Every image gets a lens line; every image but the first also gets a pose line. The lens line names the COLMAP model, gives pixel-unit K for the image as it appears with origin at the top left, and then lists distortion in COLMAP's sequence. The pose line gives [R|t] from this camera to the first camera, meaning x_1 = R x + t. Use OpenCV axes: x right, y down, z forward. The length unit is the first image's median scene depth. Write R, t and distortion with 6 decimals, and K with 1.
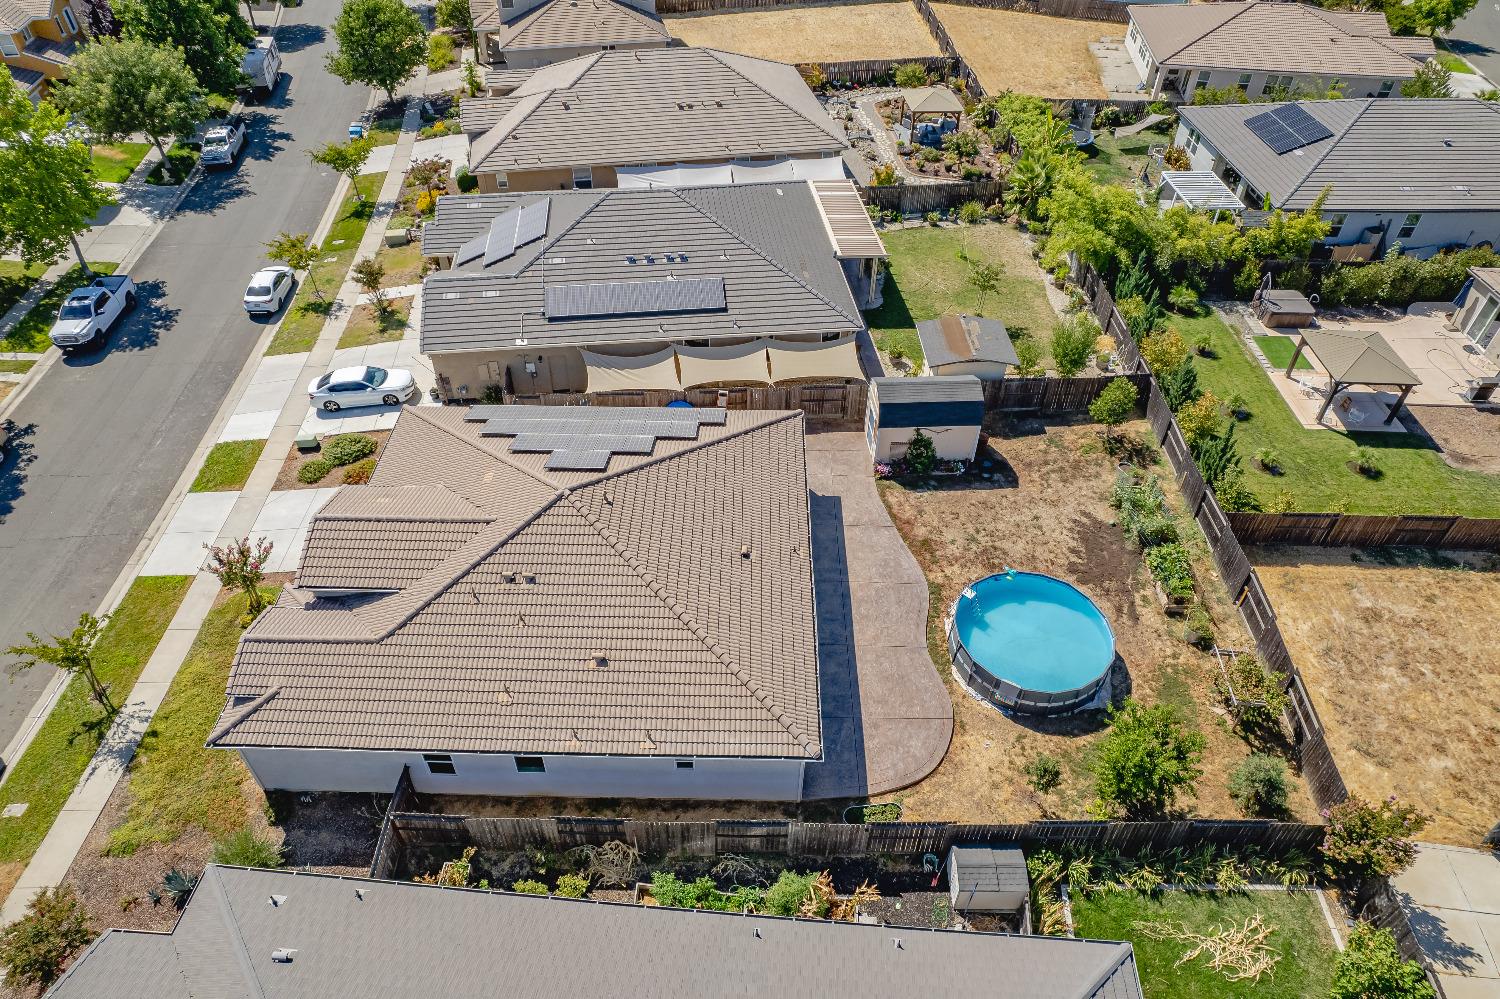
lens RADIAL K [[962.2, 0, 746.2], [0, 962.2, 498.5], [0, 0, 1]] dist [-0.071566, 0.058007]
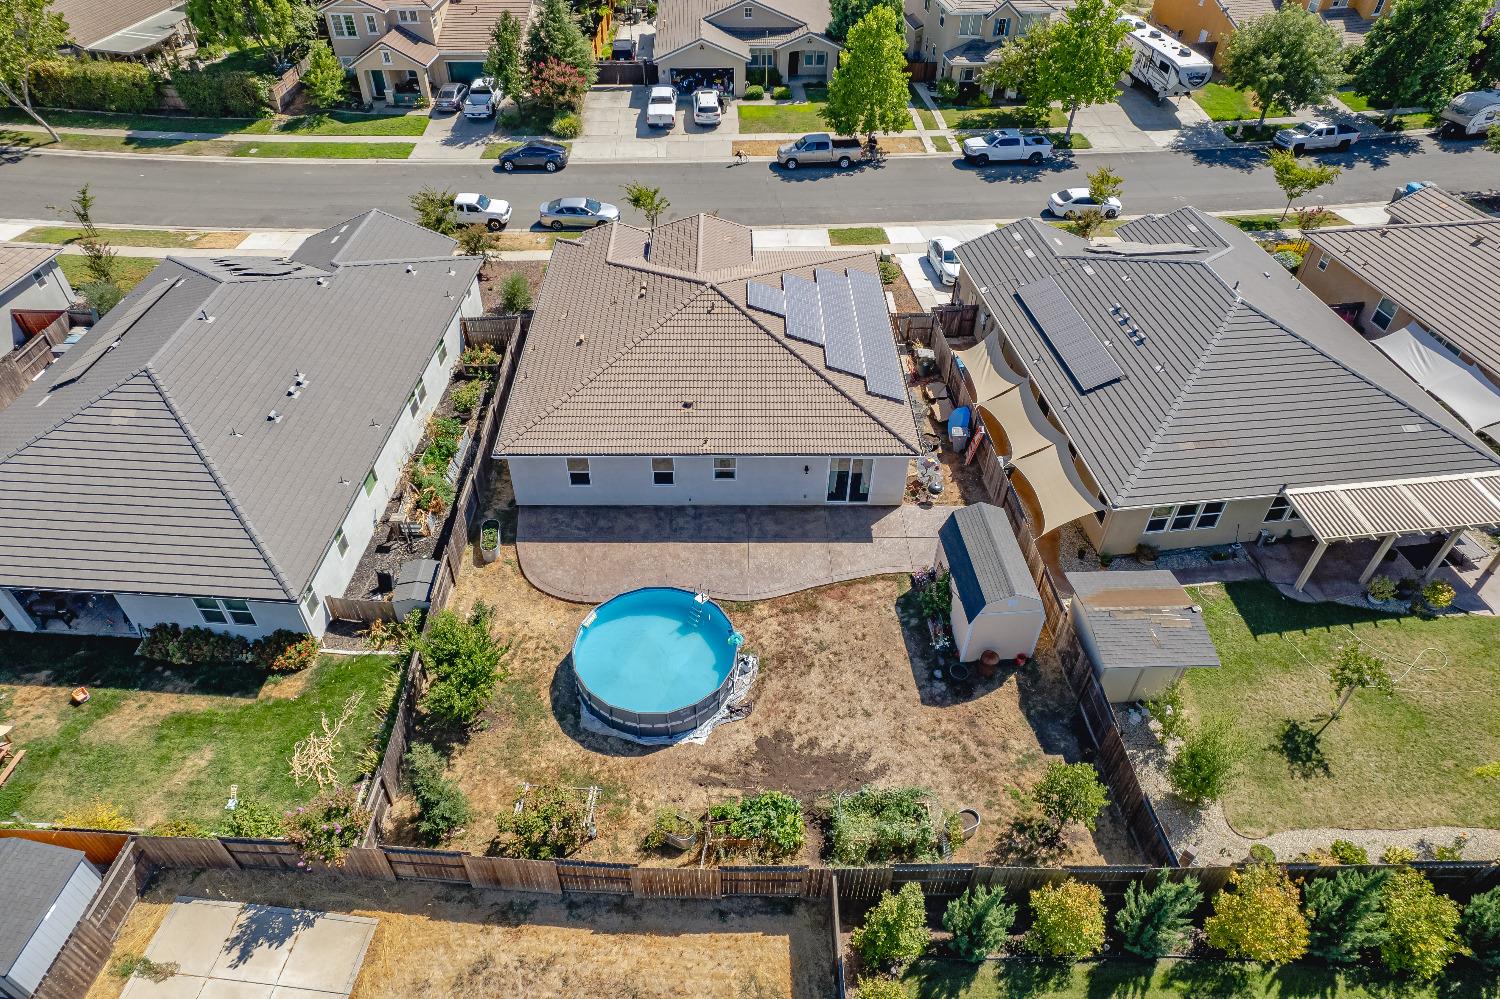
lens RADIAL K [[962.2, 0, 742.7], [0, 962.2, 504.6], [0, 0, 1]] dist [-0.071566, 0.058007]
pose [[0.019268, 0.665769, -0.745909, 0.733728], [-0.669545, 0.562651, 0.484905, -0.373566], [0.742522, 0.490076, 0.456604, 0.435605]]
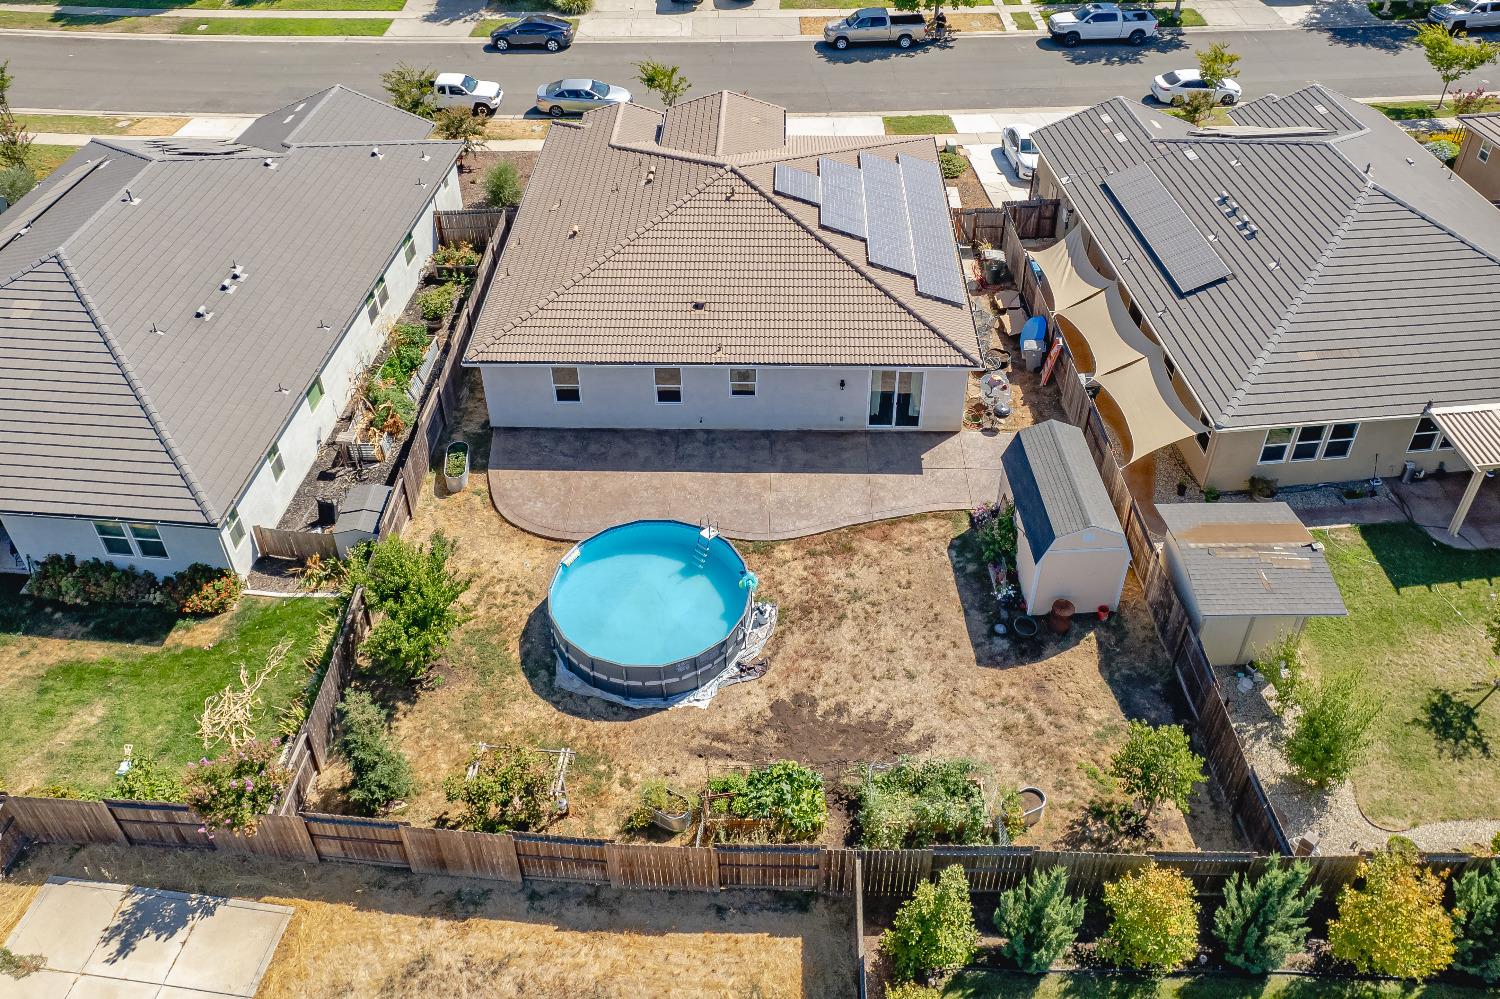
lens RADIAL K [[1209.8, 0, 771.3], [0, 1209.8, 378.9], [0, 0, 1]] dist [-0.072019, 0.058395]
pose [[-0.003832, 0.593794, -0.804608, 0.786548], [-0.664115, 0.600039, 0.445987, -0.376233], [0.747621, 0.536061, 0.392048, 0.467137]]
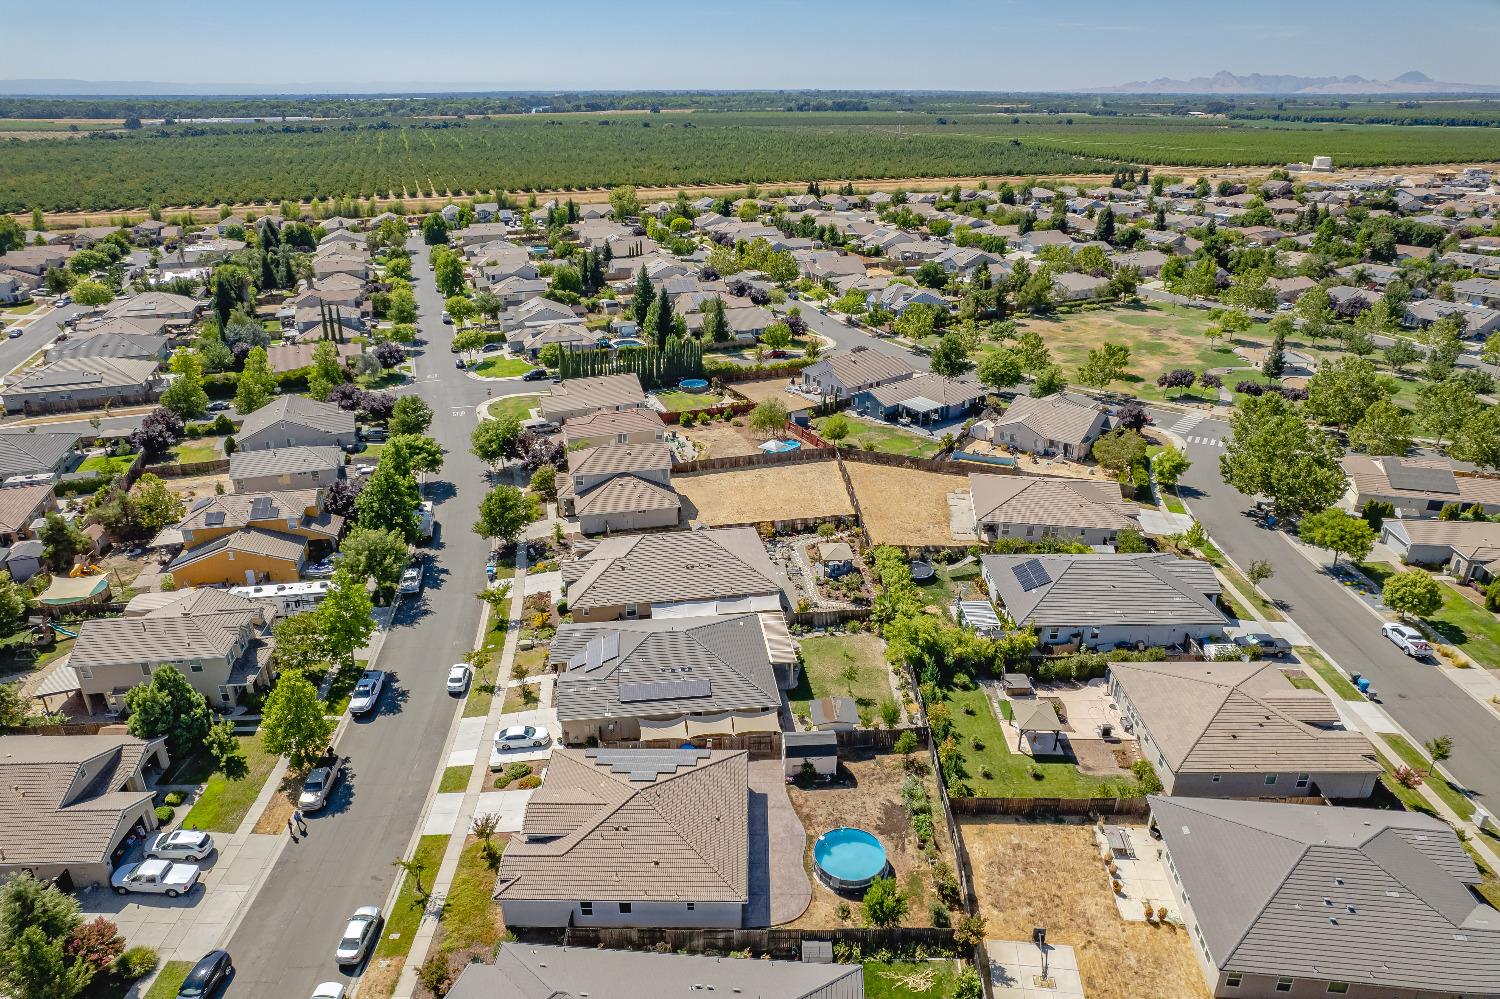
lens RADIAL K [[962.2, 0, 750.0], [0, 962.2, 496.2], [0, 0, 1]] dist [-0.071566, 0.058007]
pose [[0.999927, -0.008588, 0.008552, 0.047846], [0.010840, 0.949340, -0.314065, 0.033841], [-0.005421, 0.314134, 0.949363, -1.047856]]
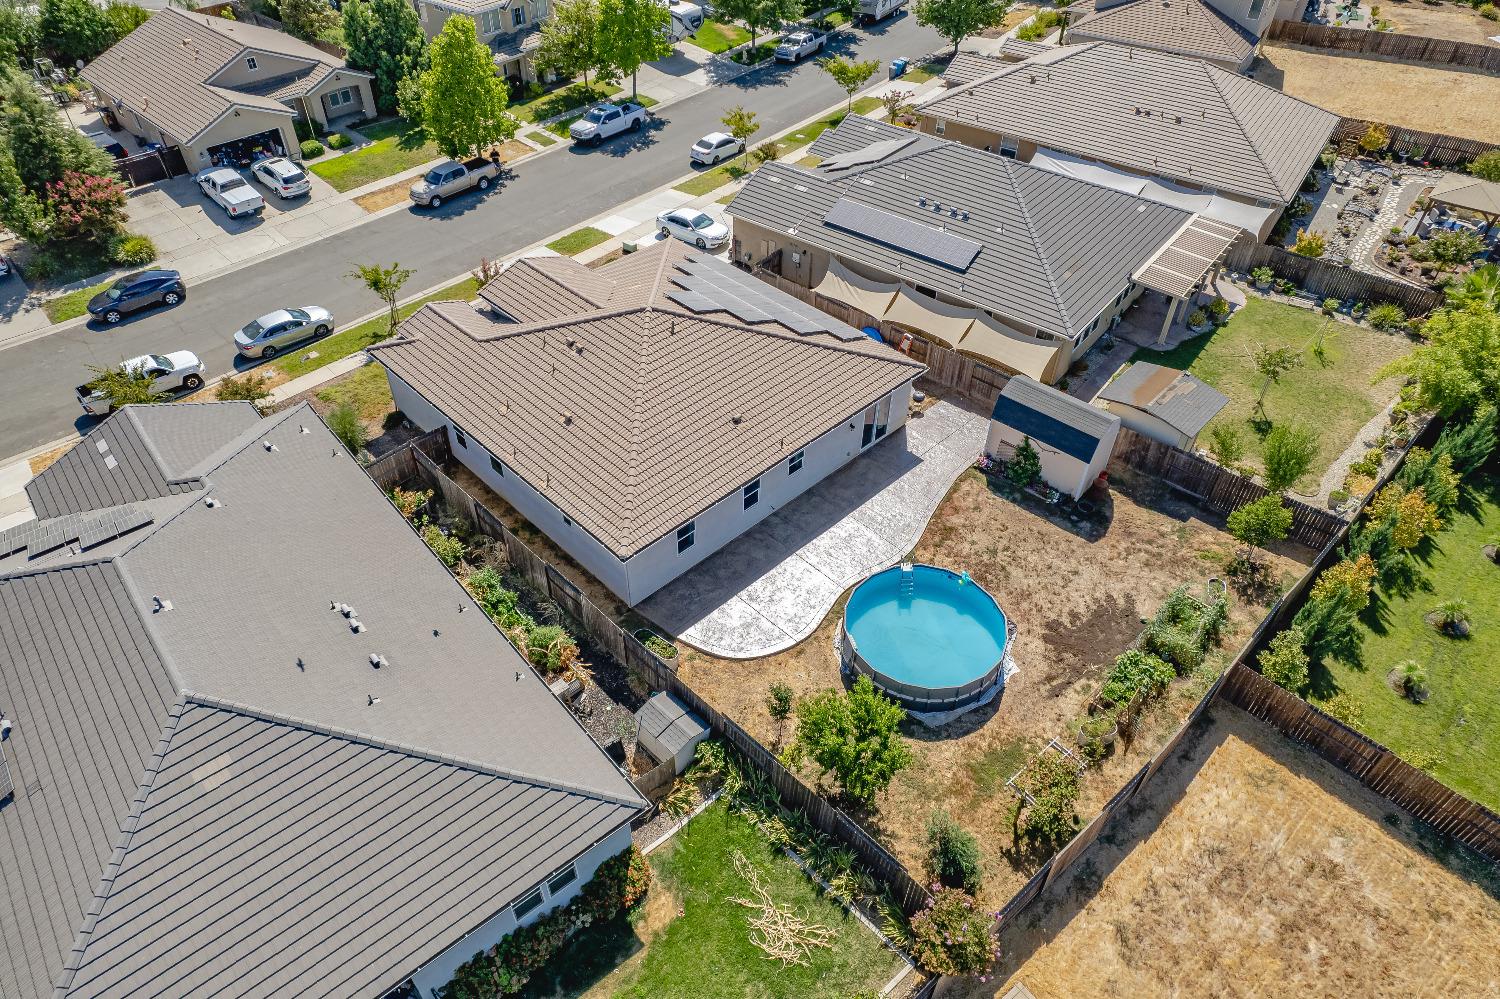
lens RADIAL K [[962.2, 0, 745.2], [0, 962.2, 503.8], [0, 0, 1]] dist [-0.071566, 0.058007]
pose [[0.707507, 0.471808, -0.526148, 0.494670], [-0.471008, 0.869853, 0.146655, -0.020750], [0.526864, 0.144061, 0.837652, 0.053611]]
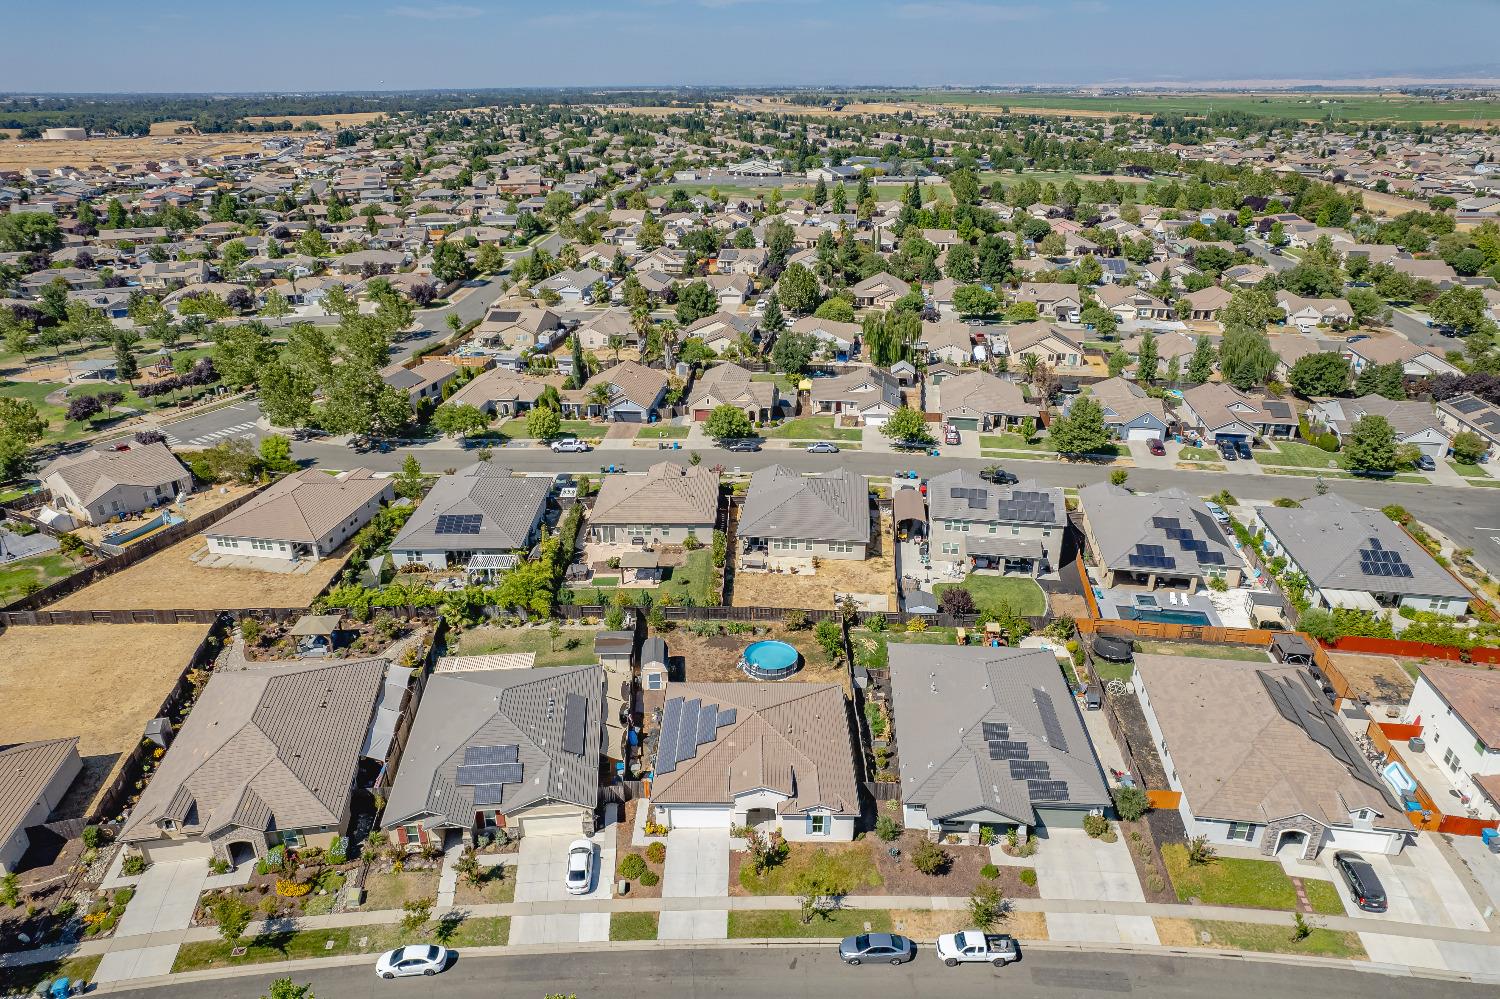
lens RADIAL K [[962.2, 0, 743.3], [0, 962.2, 511.6], [0, 0, 1]] dist [-0.071566, 0.058007]
pose [[0.003530, -0.421019, 0.907045, -1.720369], [0.670289, 0.674115, 0.310293, -0.891684], [-0.742092, 0.606887, 0.284584, -0.032506]]
